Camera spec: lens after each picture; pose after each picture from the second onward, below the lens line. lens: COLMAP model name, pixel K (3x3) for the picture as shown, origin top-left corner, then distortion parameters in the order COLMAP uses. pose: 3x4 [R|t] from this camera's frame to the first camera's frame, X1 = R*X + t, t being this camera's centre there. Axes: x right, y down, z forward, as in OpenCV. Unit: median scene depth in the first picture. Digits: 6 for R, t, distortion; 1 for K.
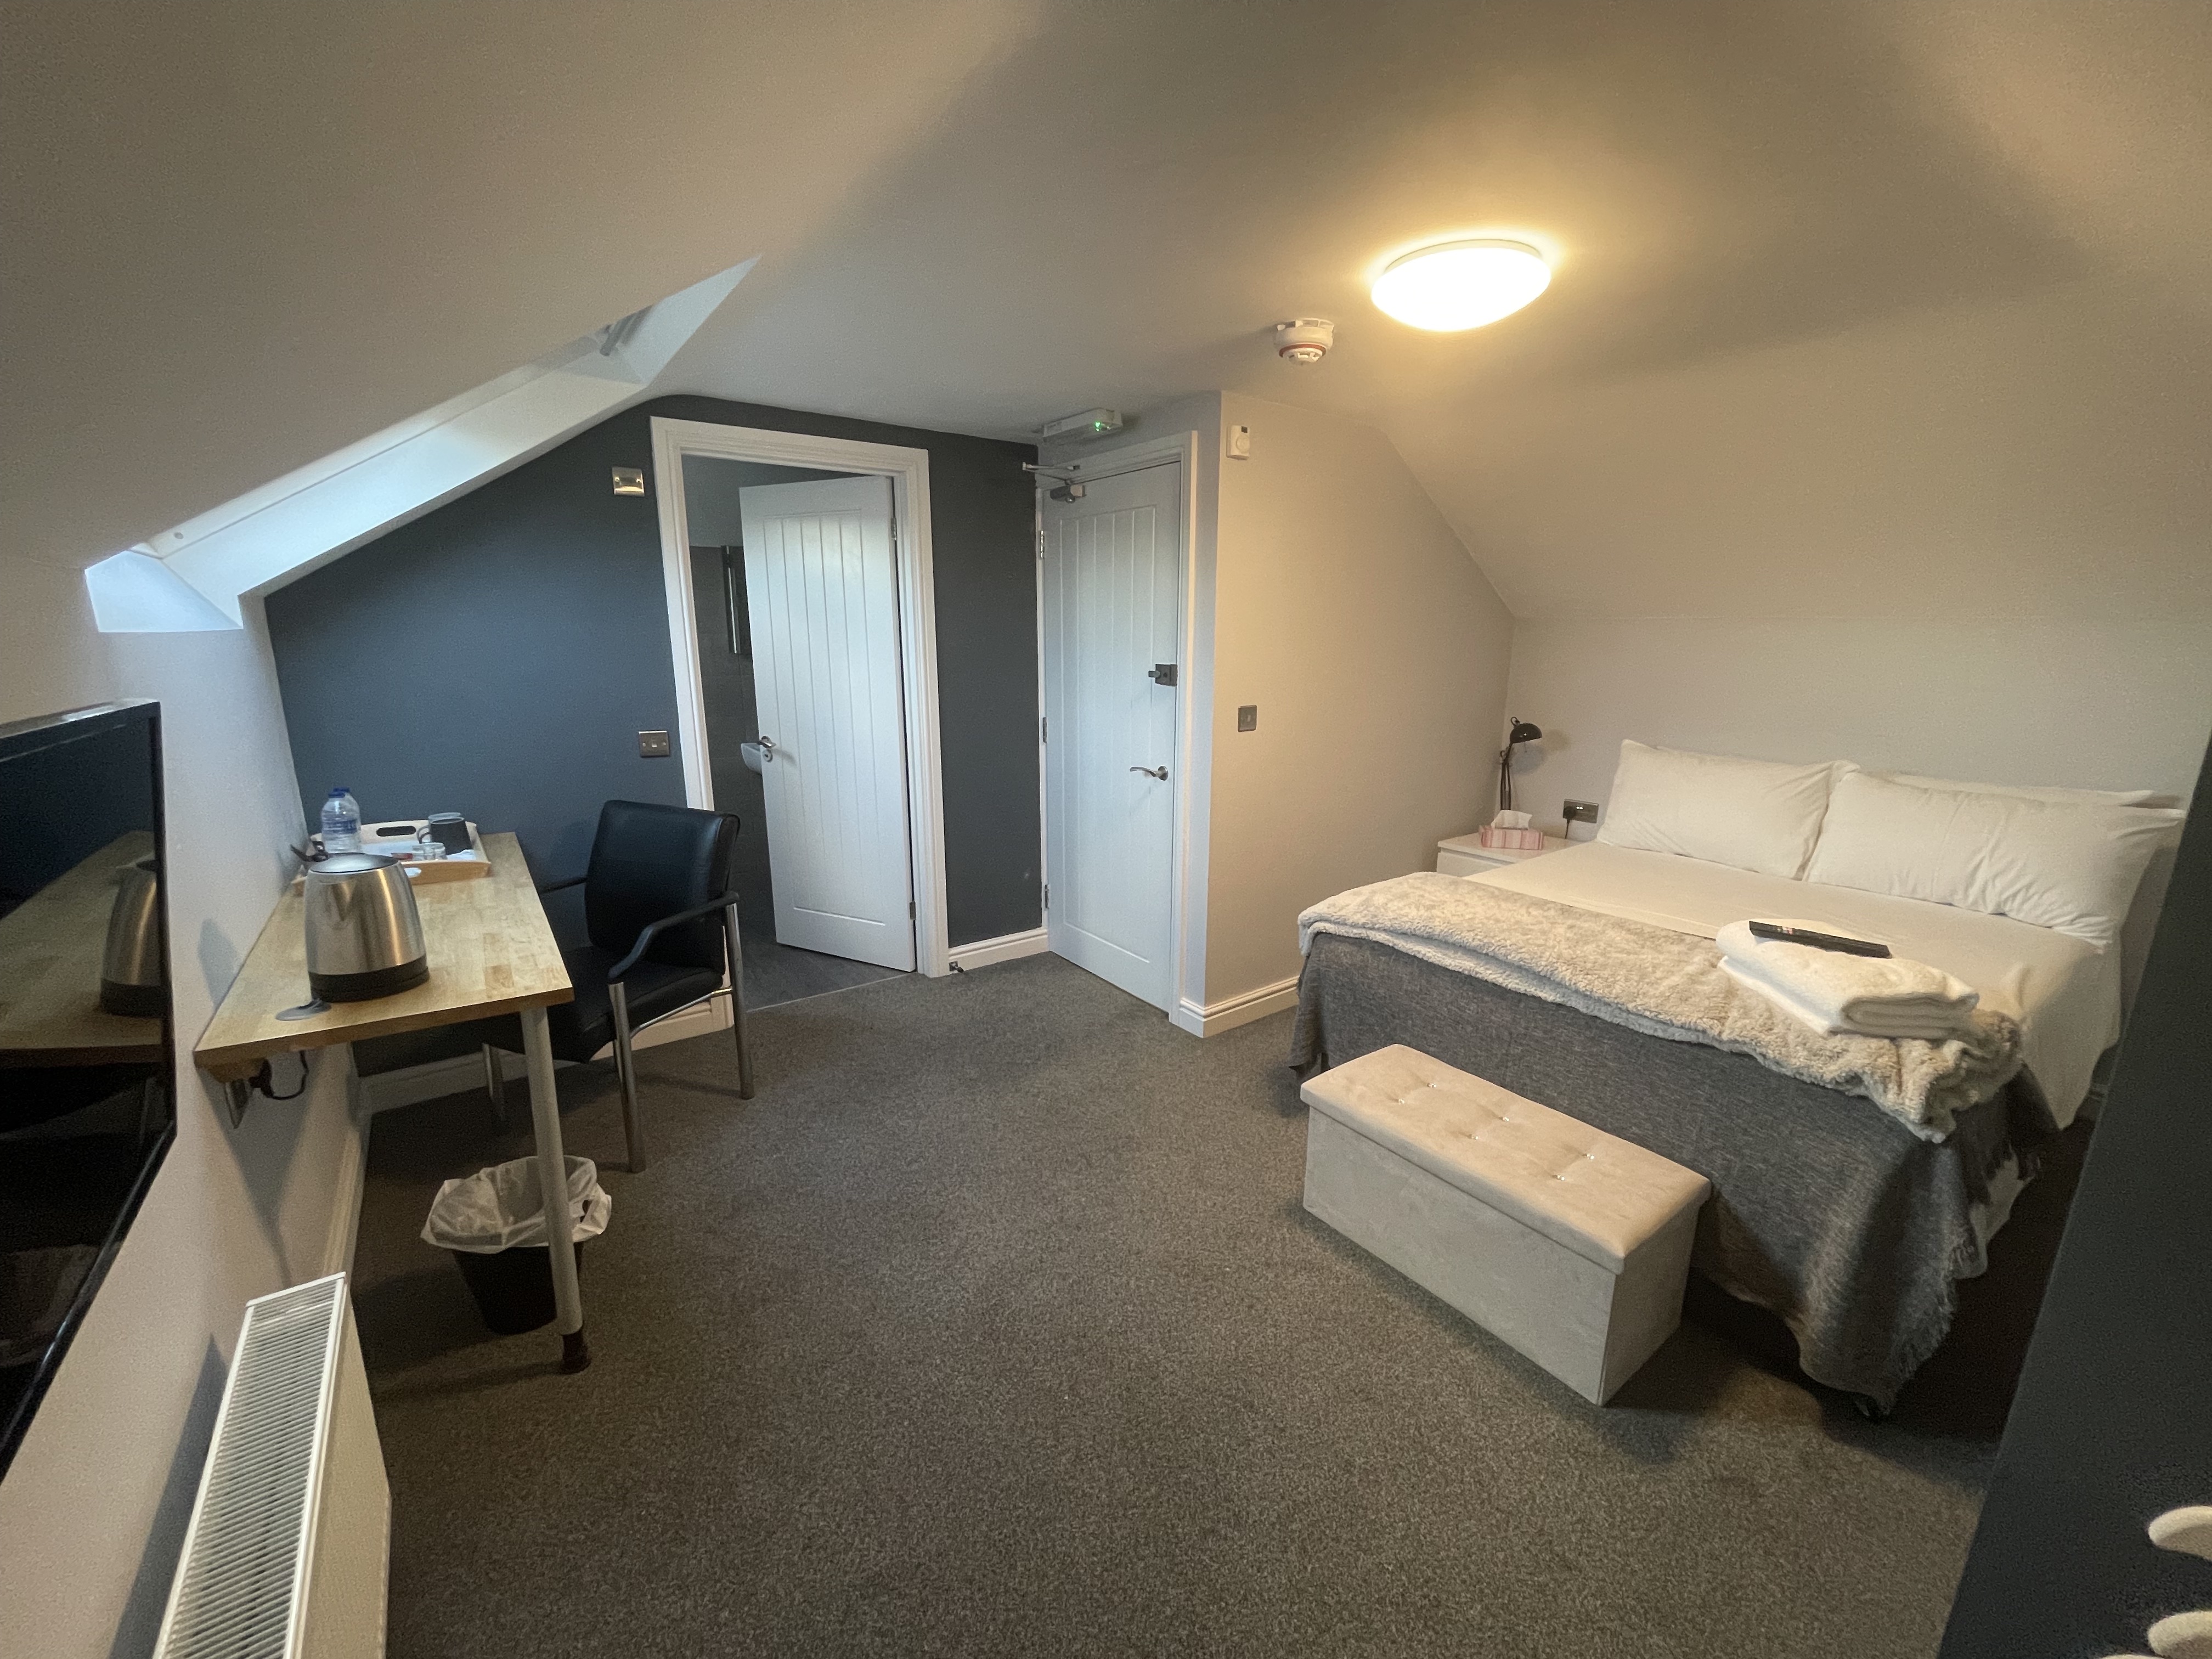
lens RADIAL K [[887.5, 0, 1107.7], [0, 887.5, 822.2], [0, 0, 1]] dist [-0.000089, -0.000483]
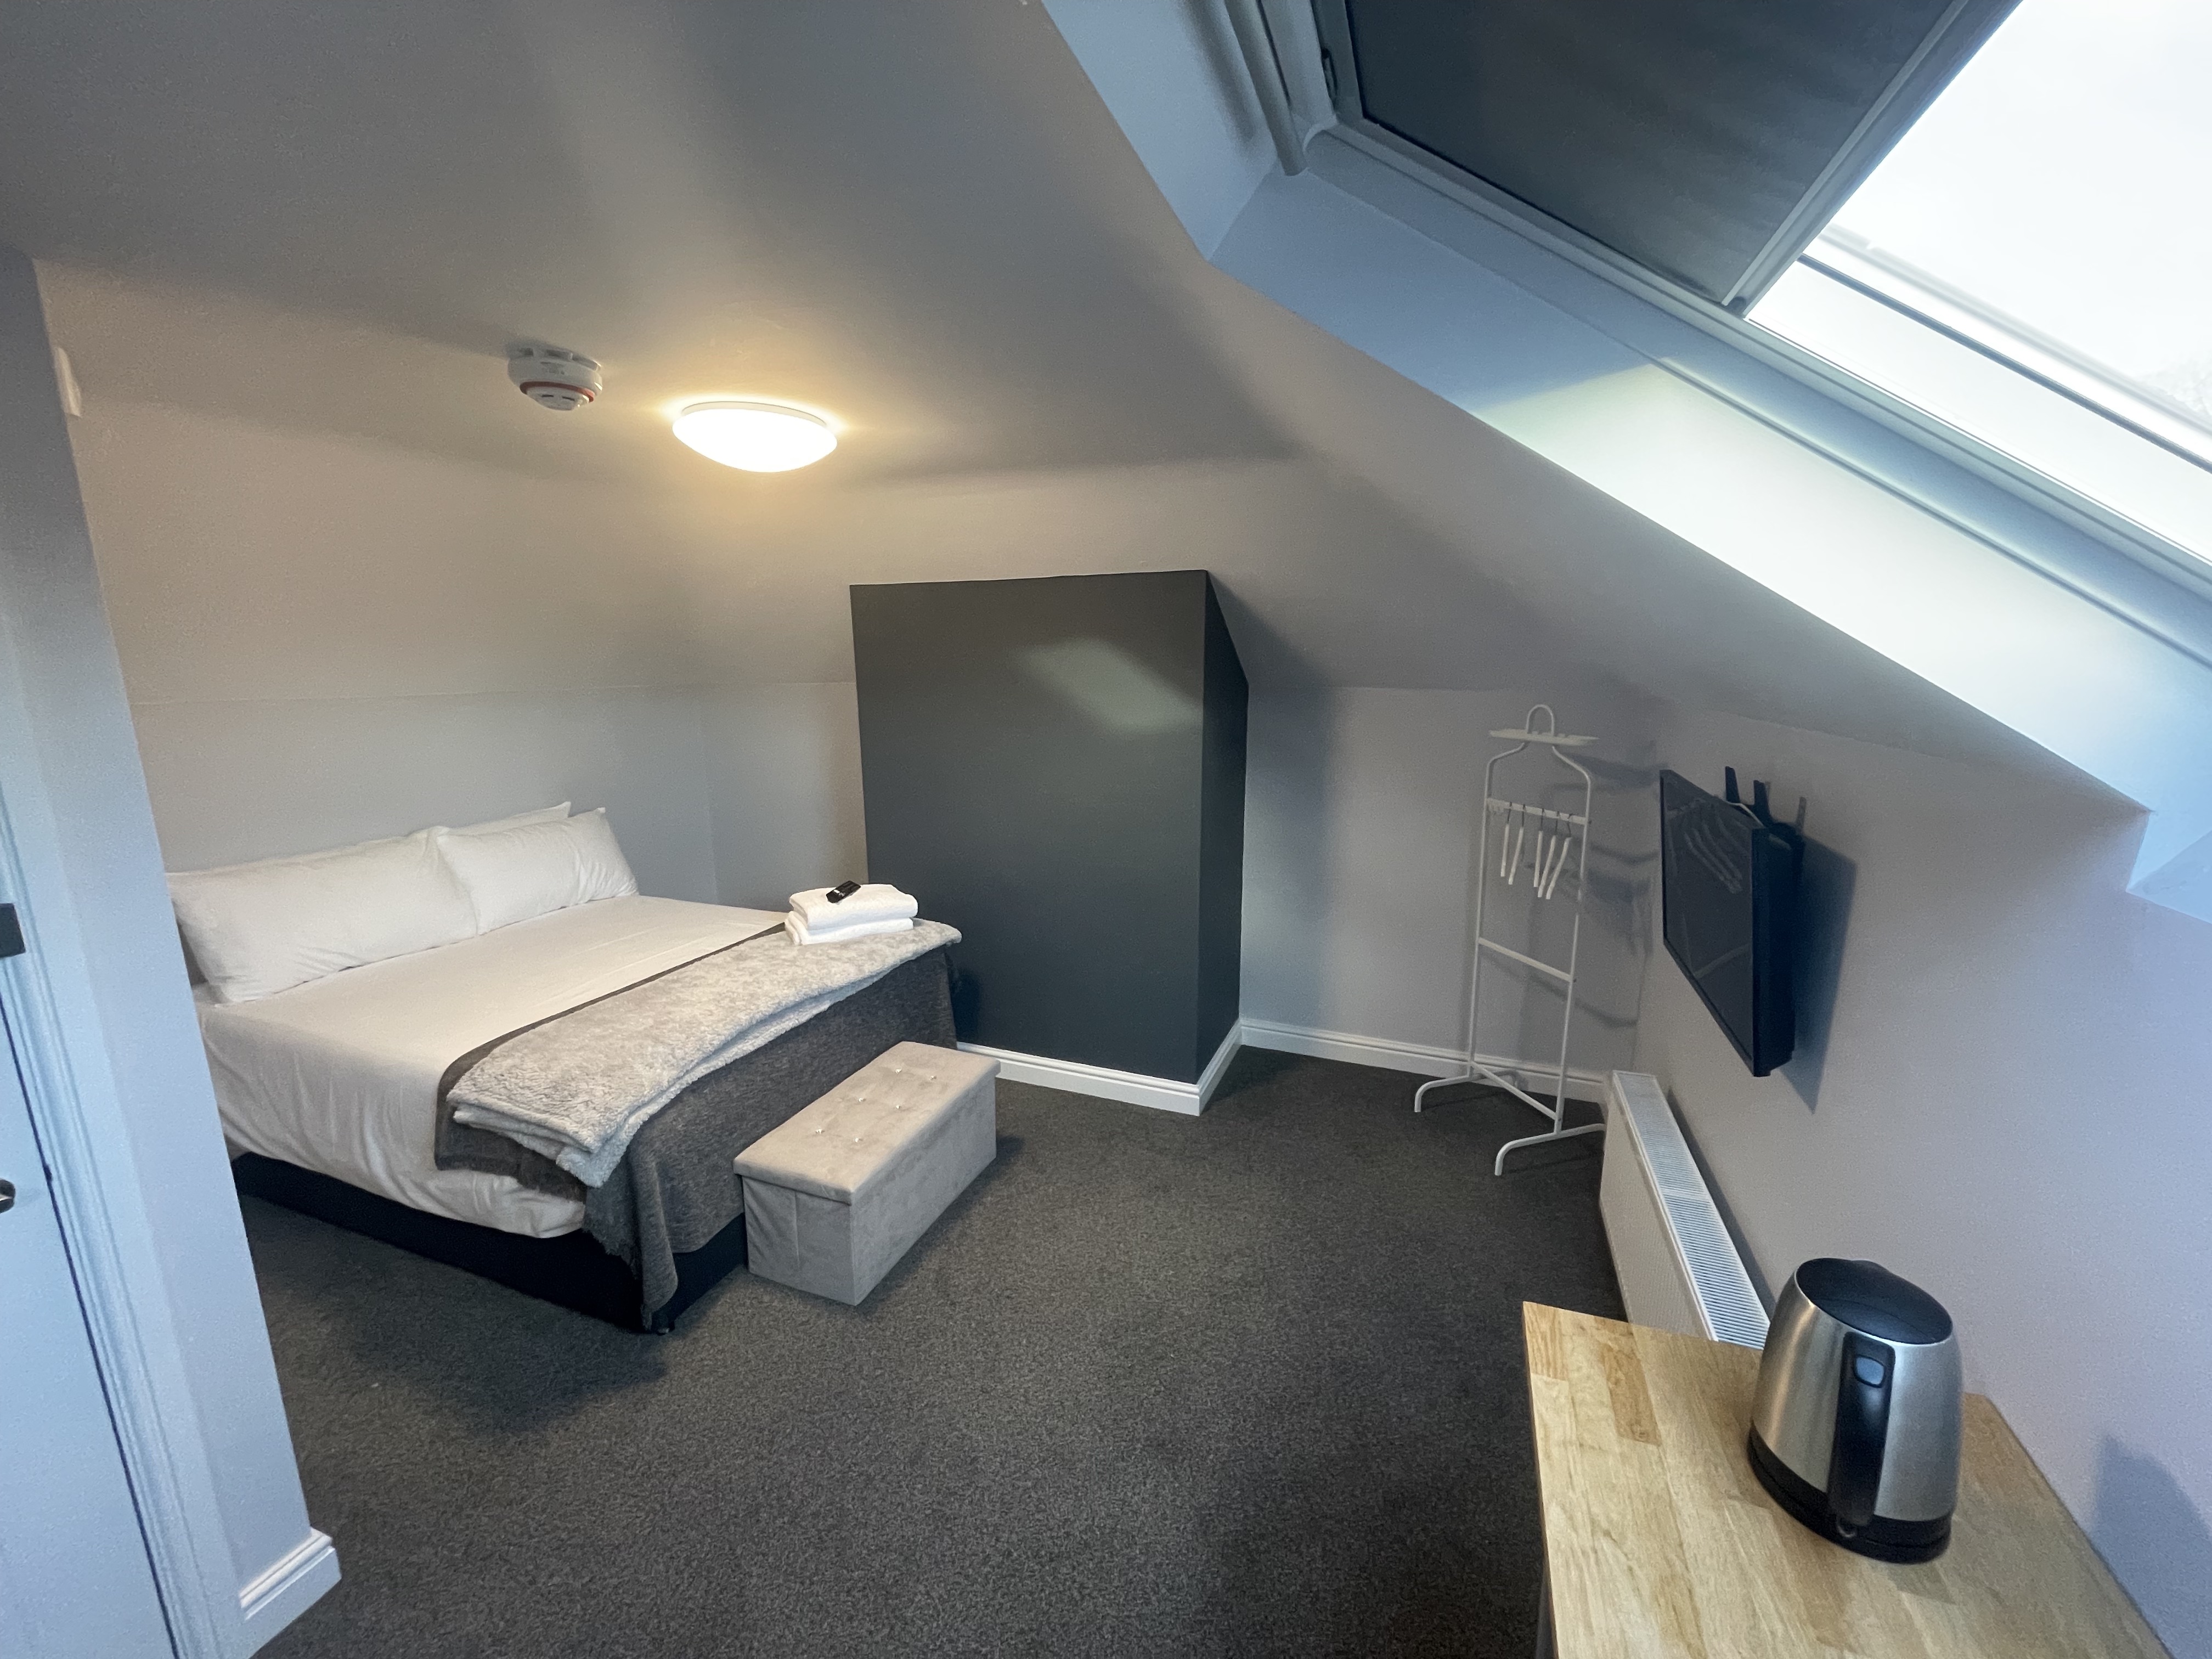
lens RADIAL K [[887.5, 0, 1112.7], [0, 887.5, 828.2], [0, 0, 1]] dist [-0.000089, -0.000483]
pose [[-0.535955, -0.172910, 0.826350, -0.698895], [0.170491, 0.936468, 0.306529, -0.346423], [-0.826853, 0.305171, -0.472425, 1.101448]]
